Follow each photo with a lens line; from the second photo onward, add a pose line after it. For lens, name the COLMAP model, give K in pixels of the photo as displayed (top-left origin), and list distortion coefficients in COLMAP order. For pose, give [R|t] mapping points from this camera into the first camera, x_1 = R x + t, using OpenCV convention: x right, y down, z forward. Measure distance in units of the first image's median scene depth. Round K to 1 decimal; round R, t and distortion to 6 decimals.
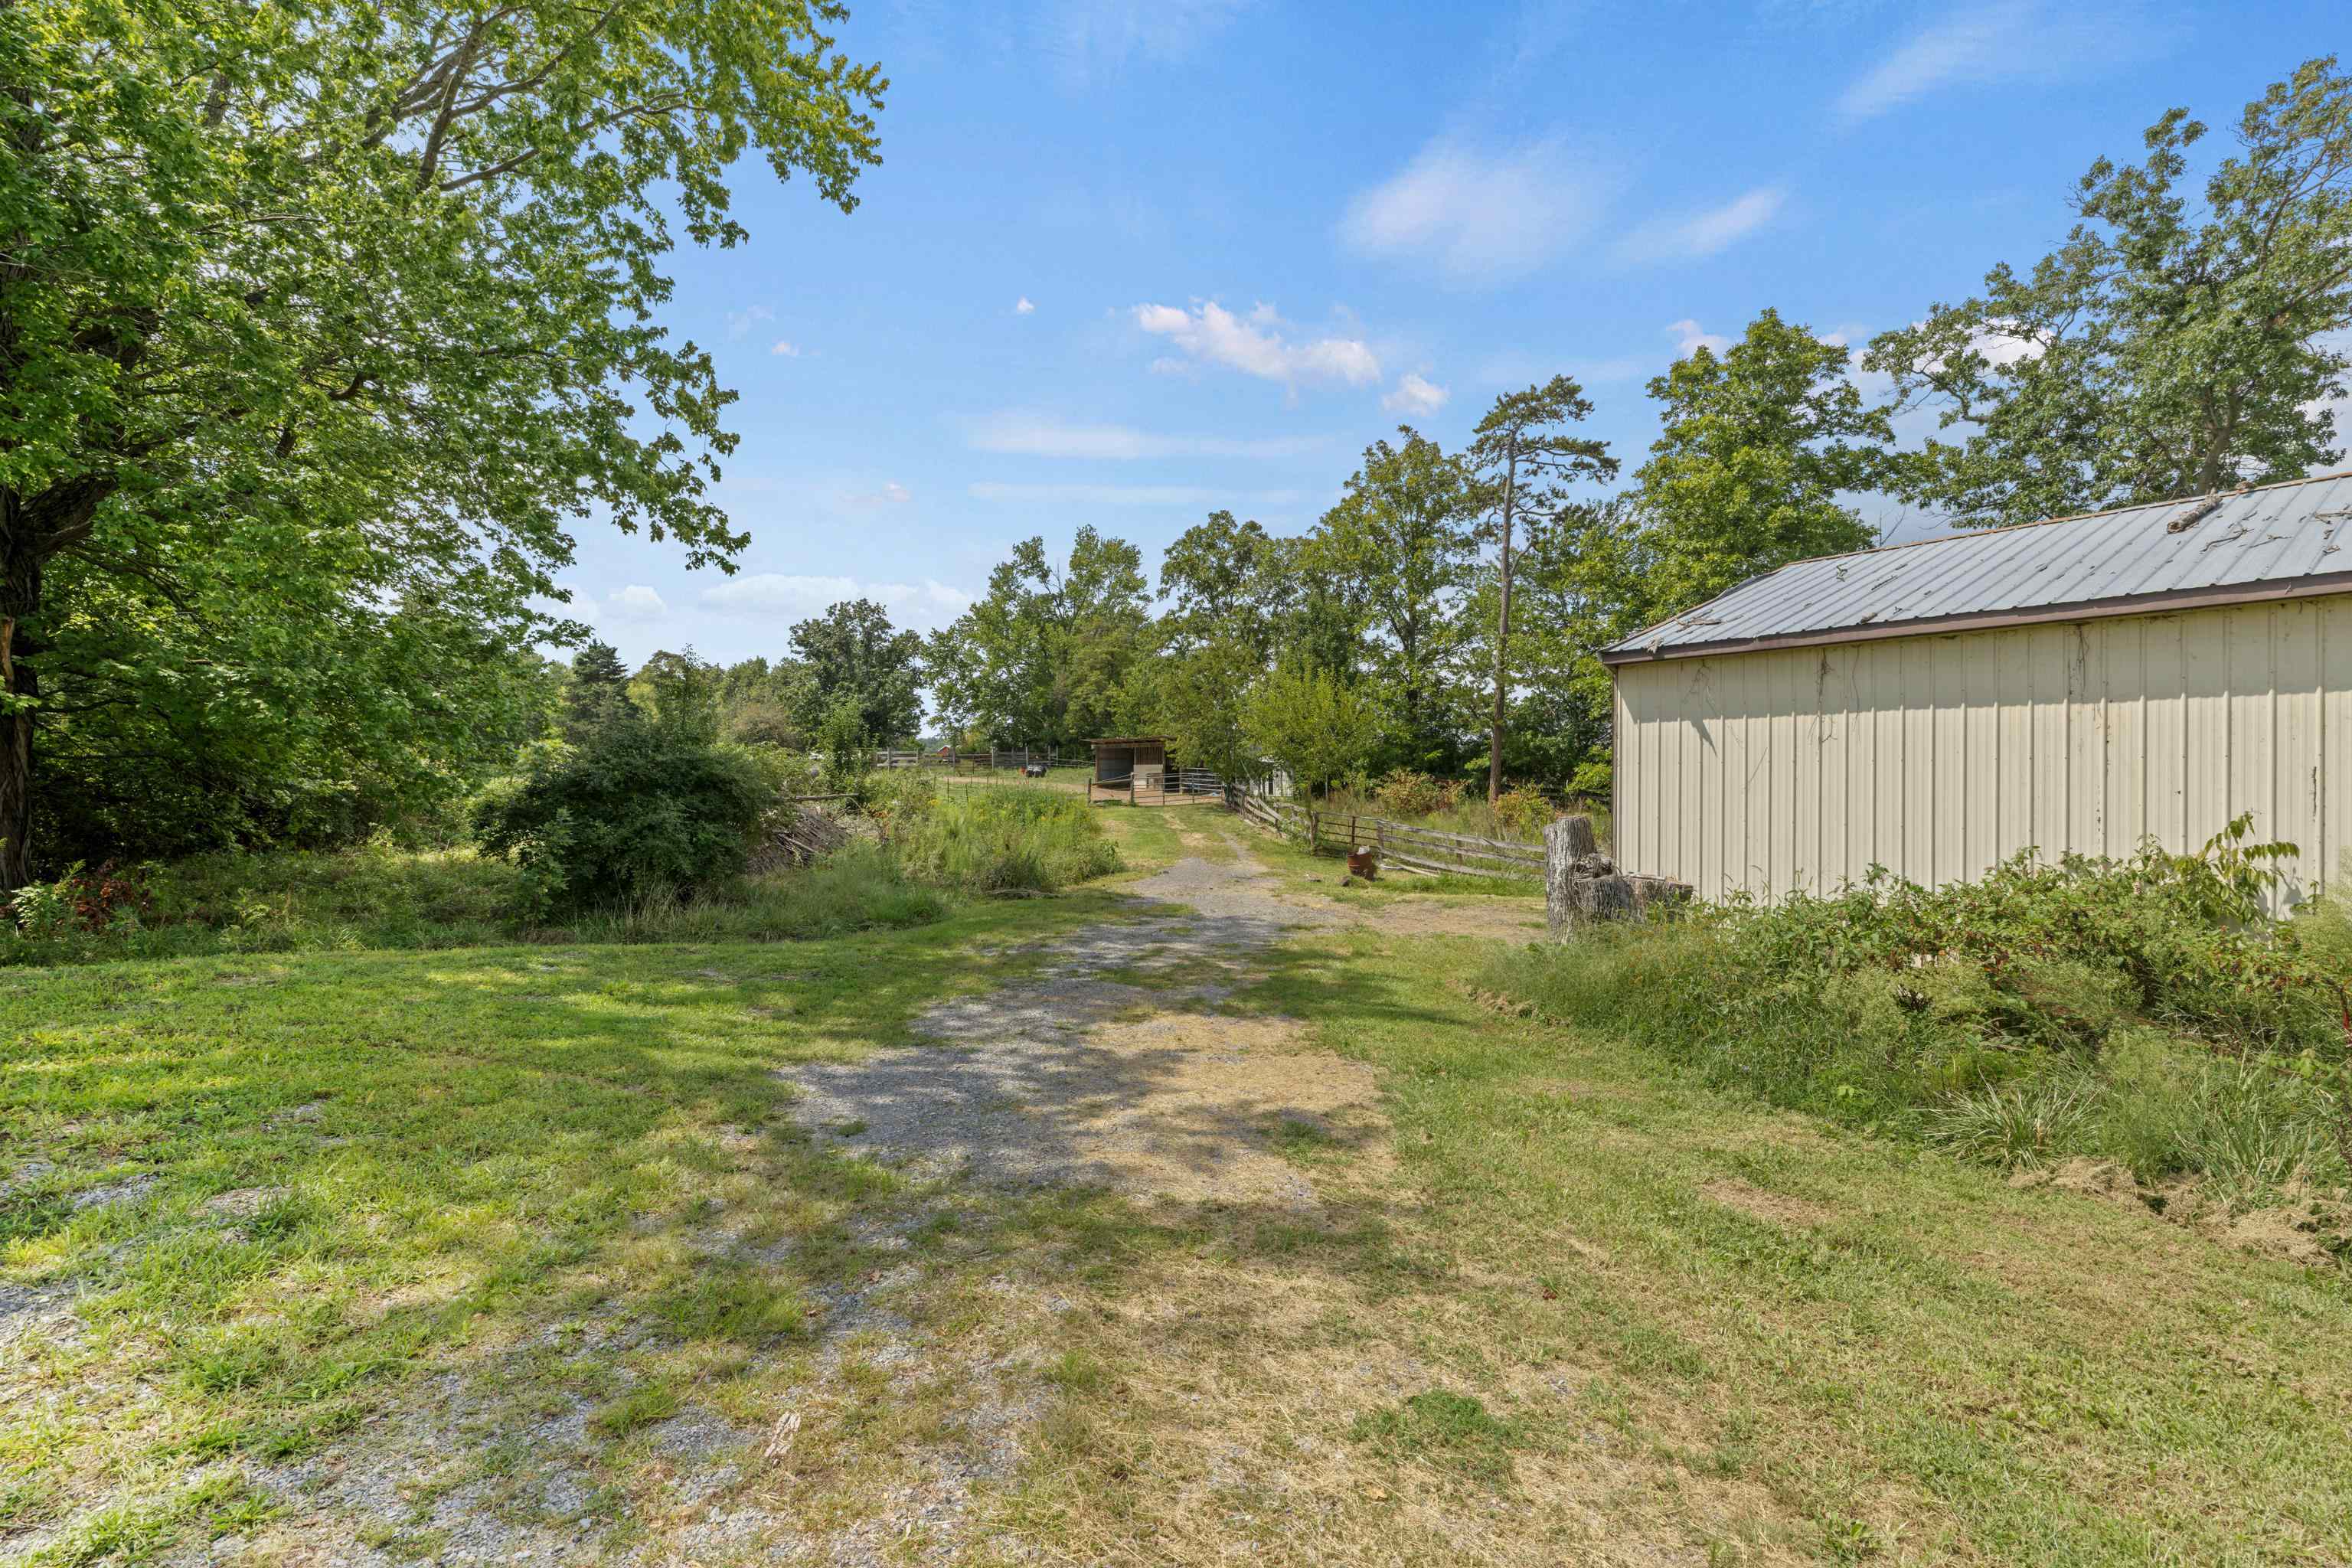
lens RADIAL K [[1019.2, 0, 1176.0], [0, 1019.2, 784.0], [0, 0, 1]] dist [0.000373, 0.000028]
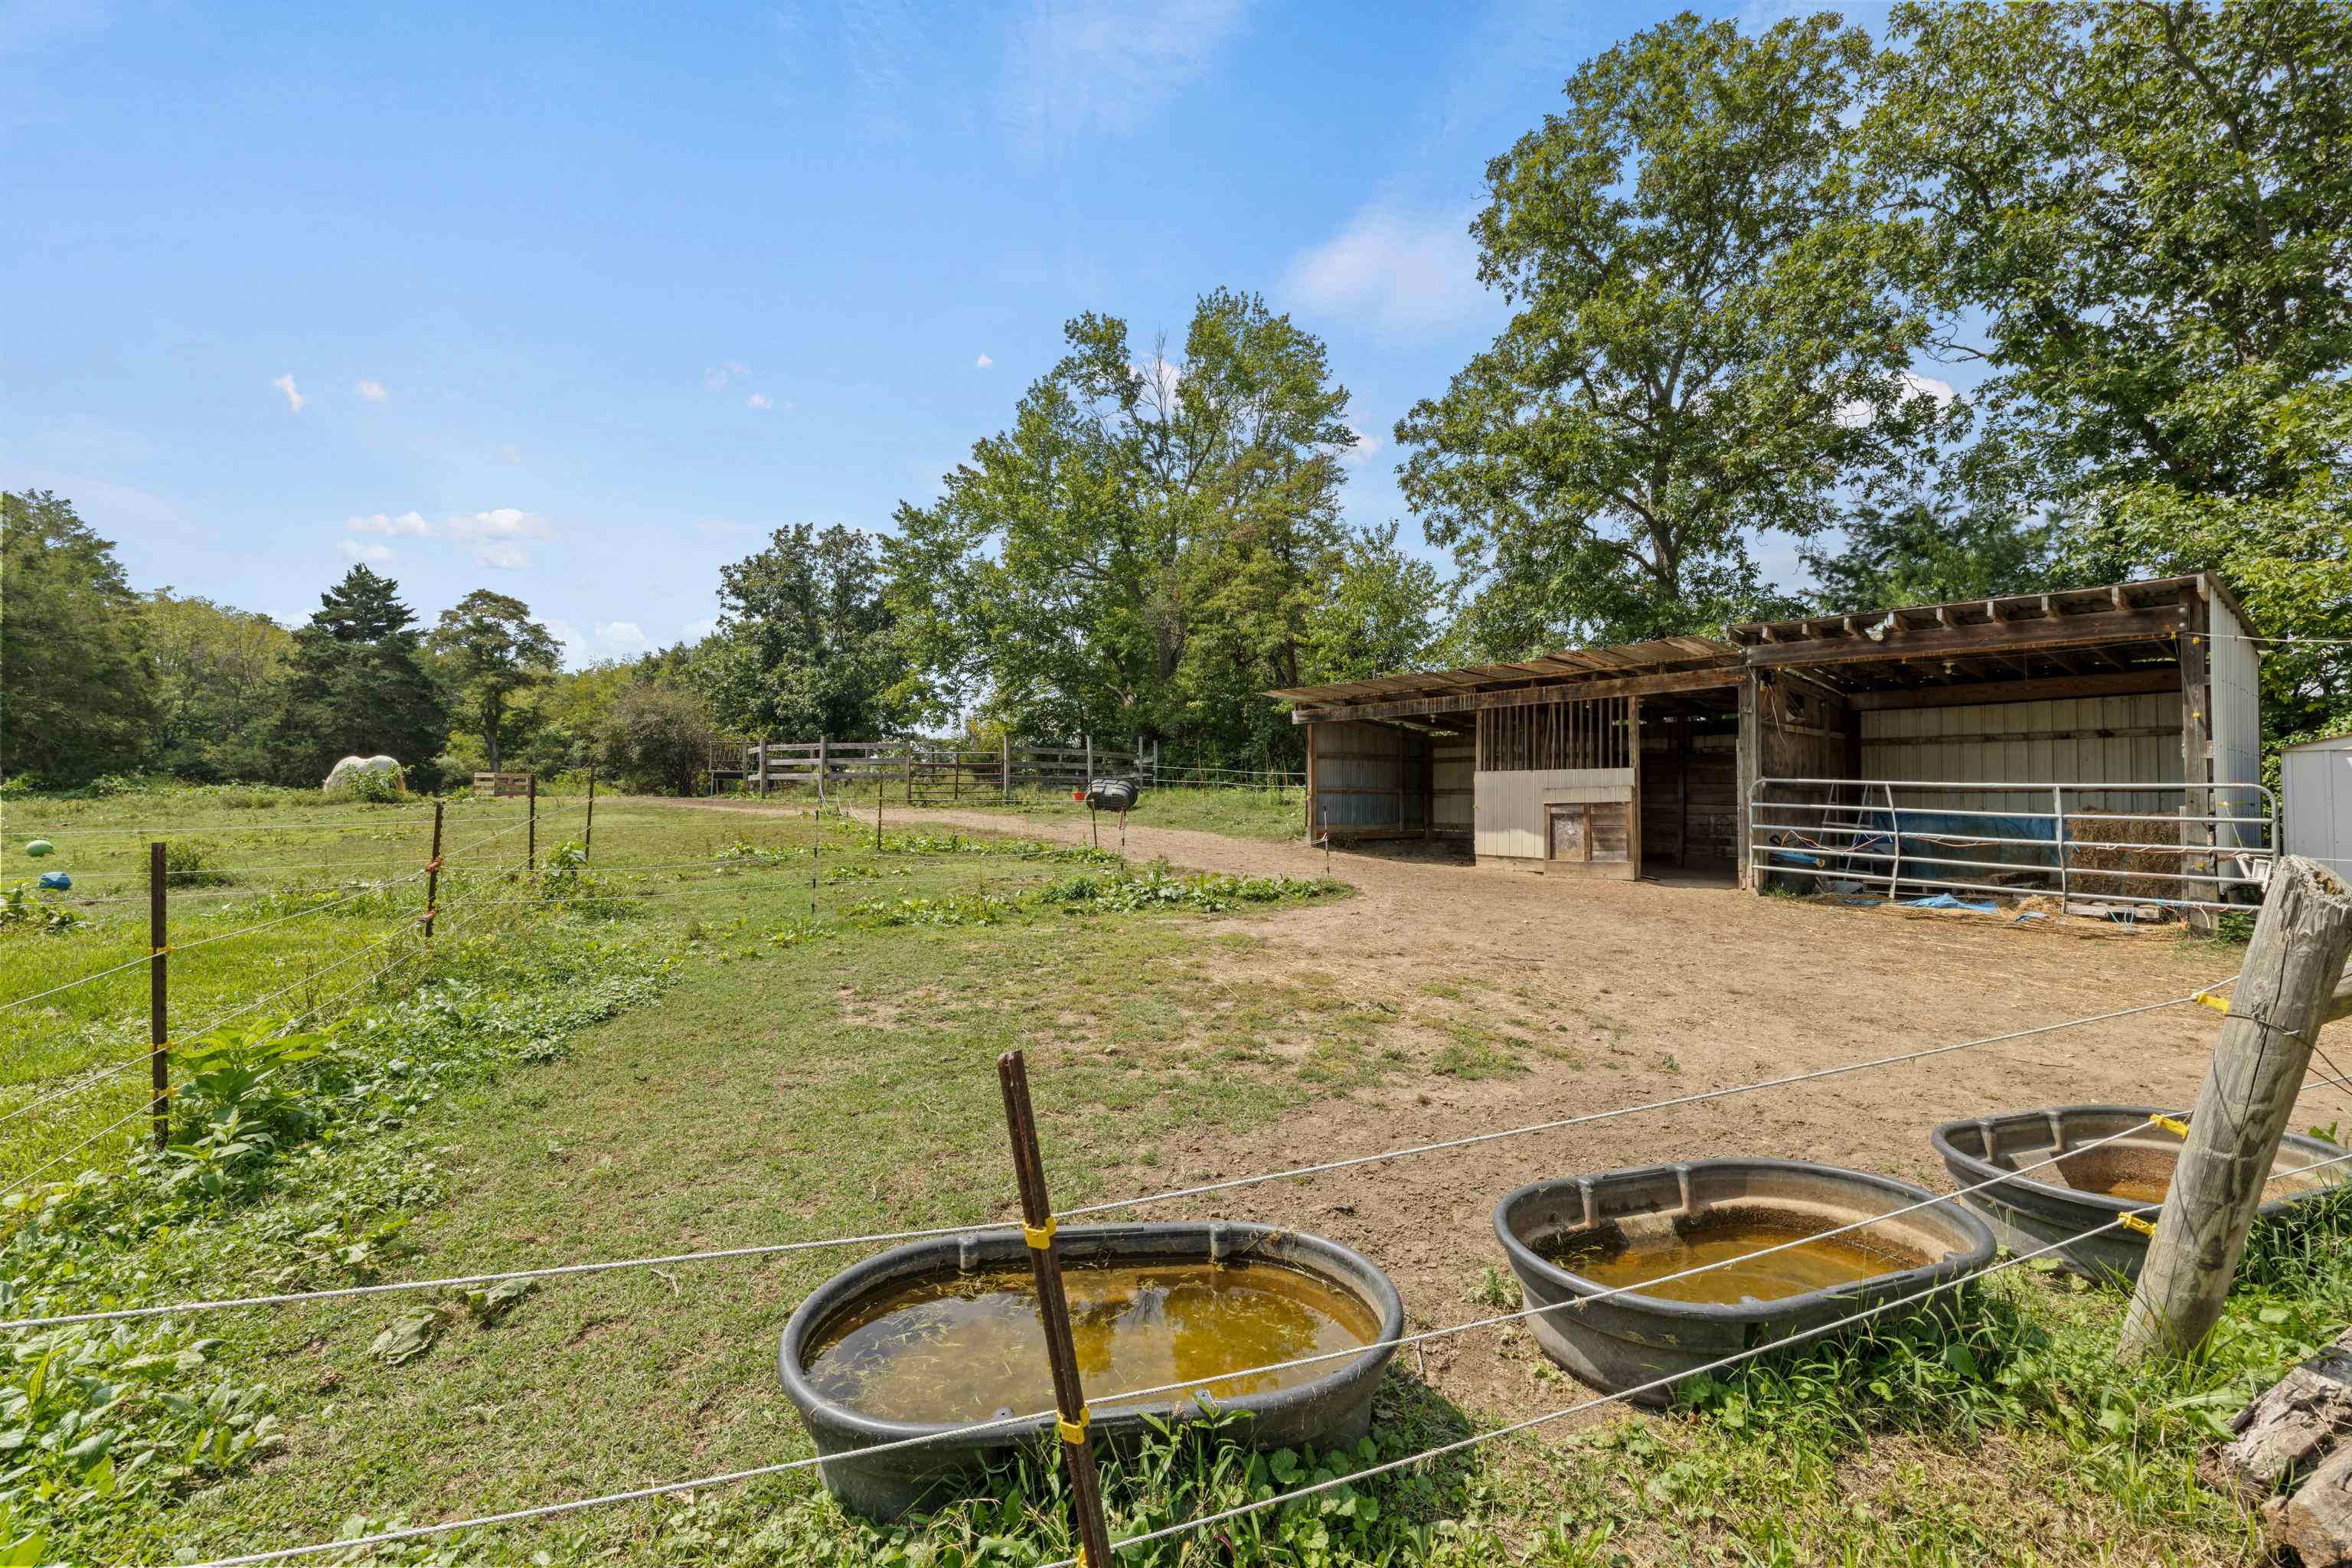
lens RADIAL K [[1019.2, 0, 1176.0], [0, 1019.2, 784.0], [0, 0, 1]] dist [0.000373, 0.000028]
pose [[0.998198, 0.007829, -0.059487, -0.077496], [-0.009480, 0.999576, -0.027517, -0.005405], [0.059246, 0.028031, 0.997850, 0.527057]]
